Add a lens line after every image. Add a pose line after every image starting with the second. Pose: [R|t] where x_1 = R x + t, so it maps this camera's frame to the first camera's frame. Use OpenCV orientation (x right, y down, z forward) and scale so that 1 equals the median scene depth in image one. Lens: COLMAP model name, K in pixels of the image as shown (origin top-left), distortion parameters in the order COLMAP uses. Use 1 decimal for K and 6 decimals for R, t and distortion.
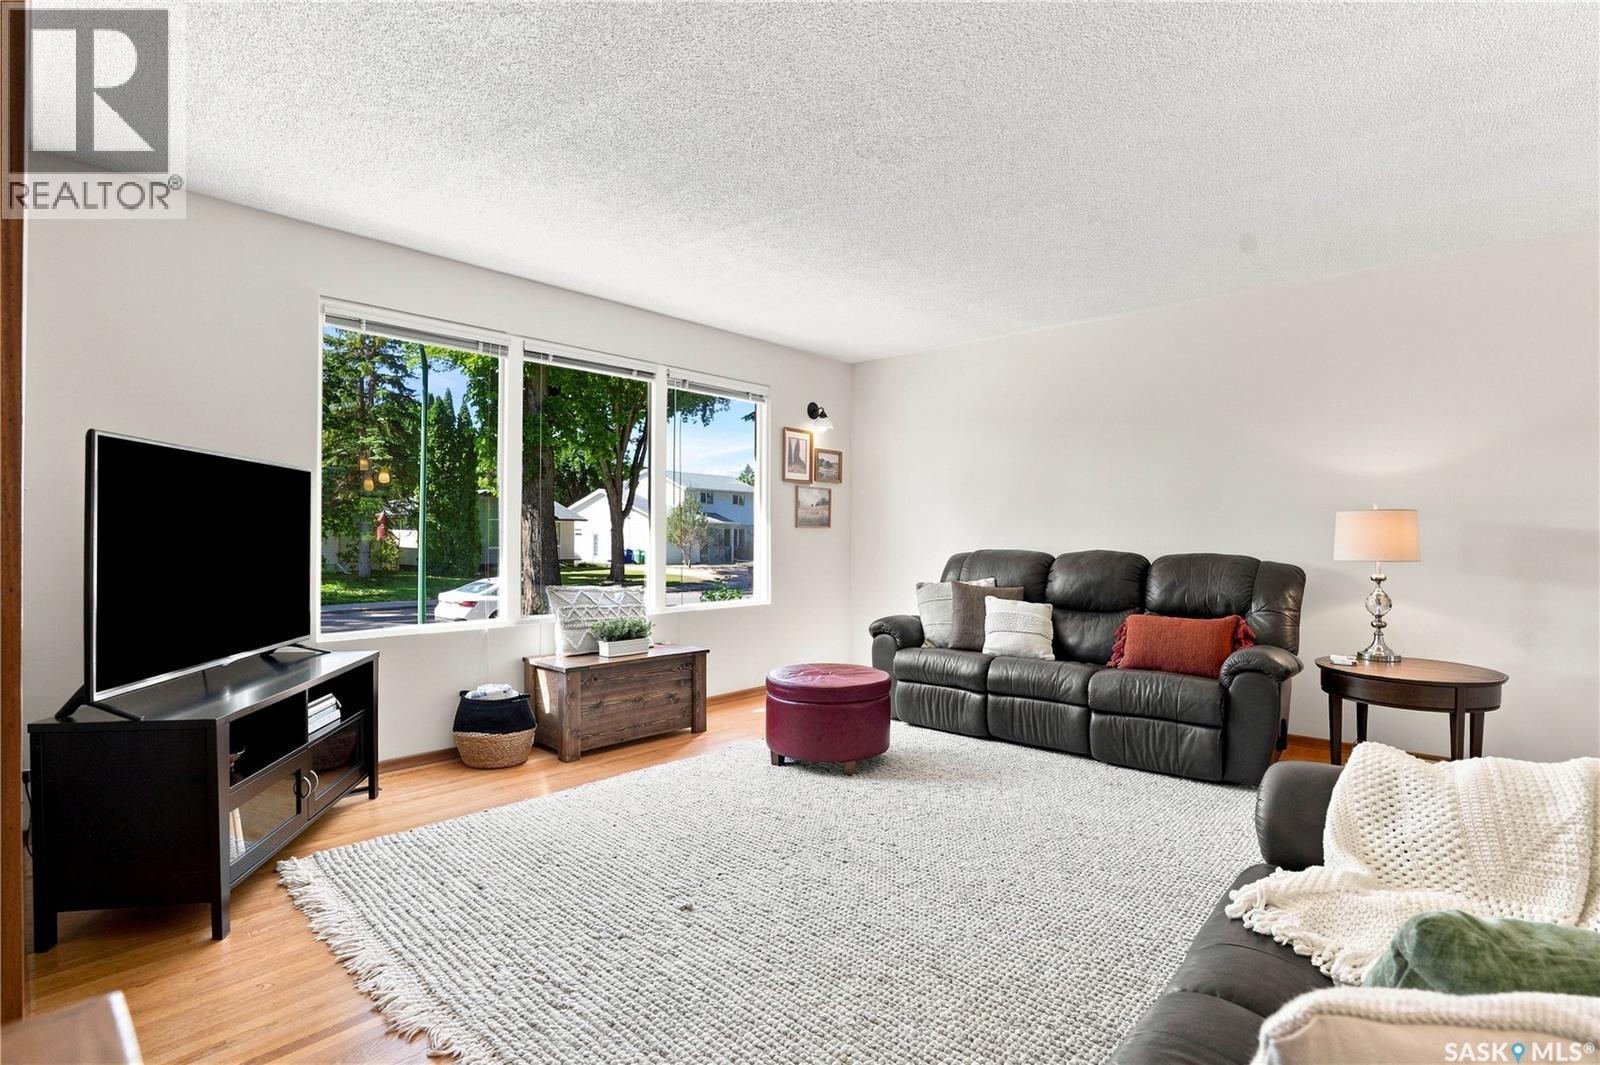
lens RADIAL K [[742.8, 0, 802.2], [0, 742.8, 540.3], [0, 0, 1]] dist [-0.065129, 0.018691]
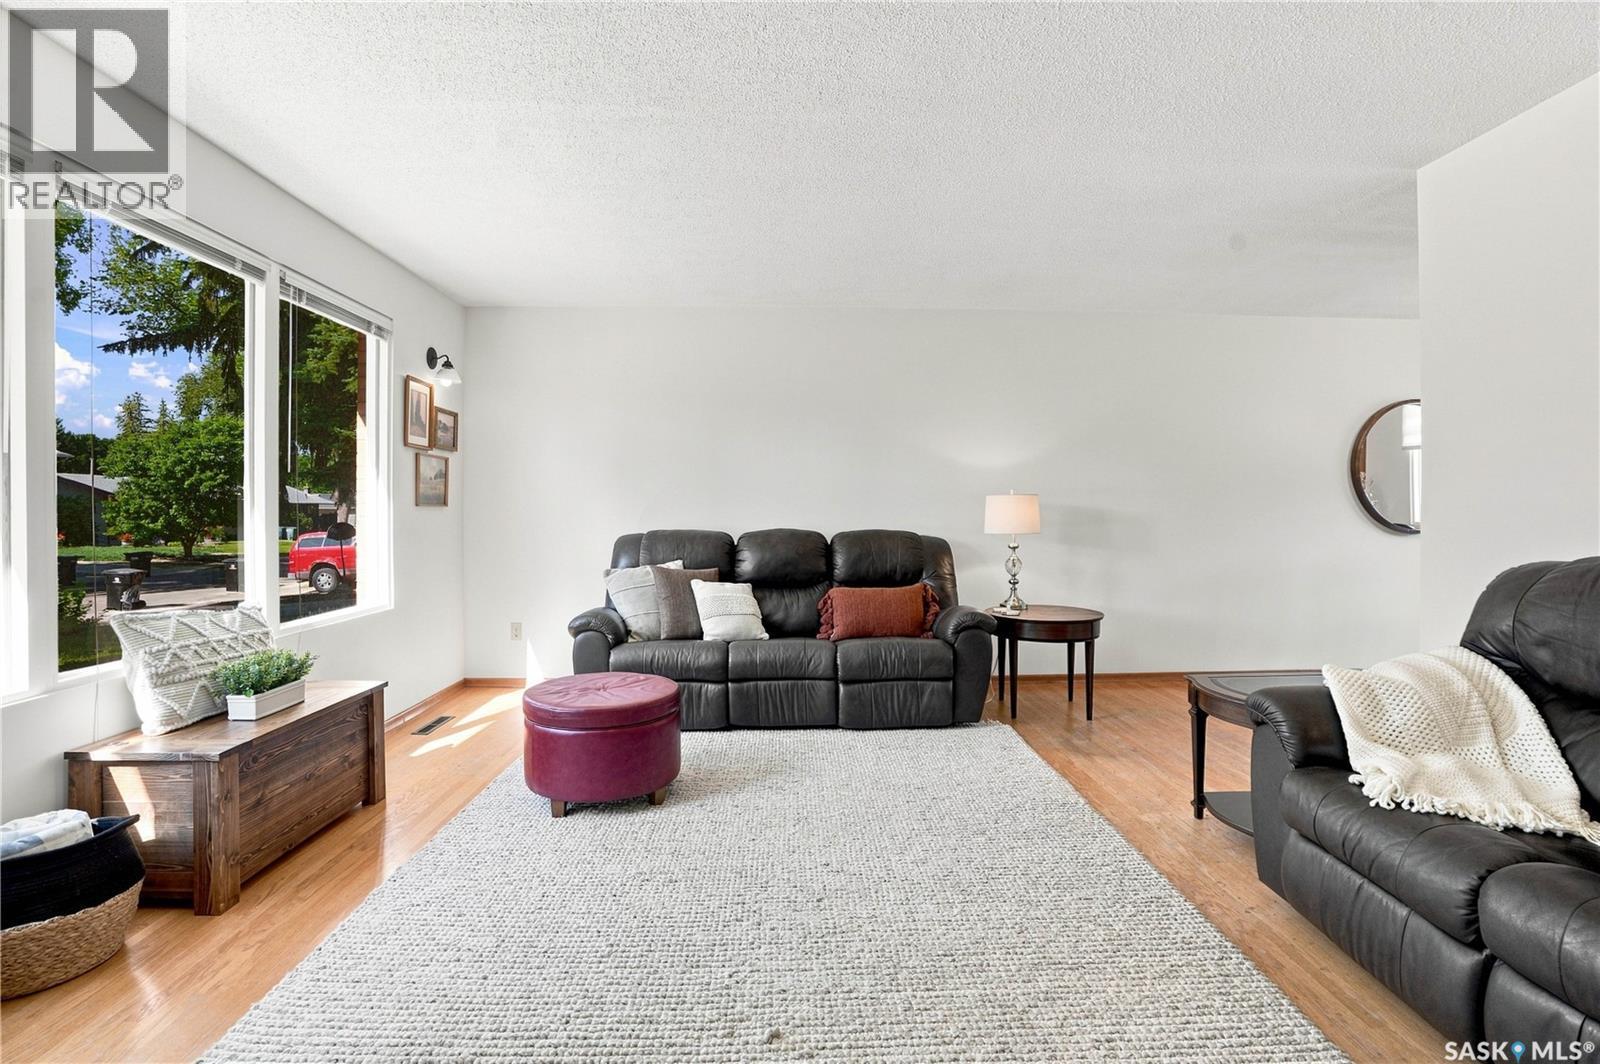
lens RADIAL K [[744.5, 0, 798.0], [0, 744.5, 515.7], [0, 0, 1]] dist [-0.050649, 0.019454]
pose [[0.729382, -0.010050, 0.684032, -0.335339], [0.009813, 0.999943, 0.004228, -0.010074], [-0.684036, 0.003629, 0.729439, 0.238626]]
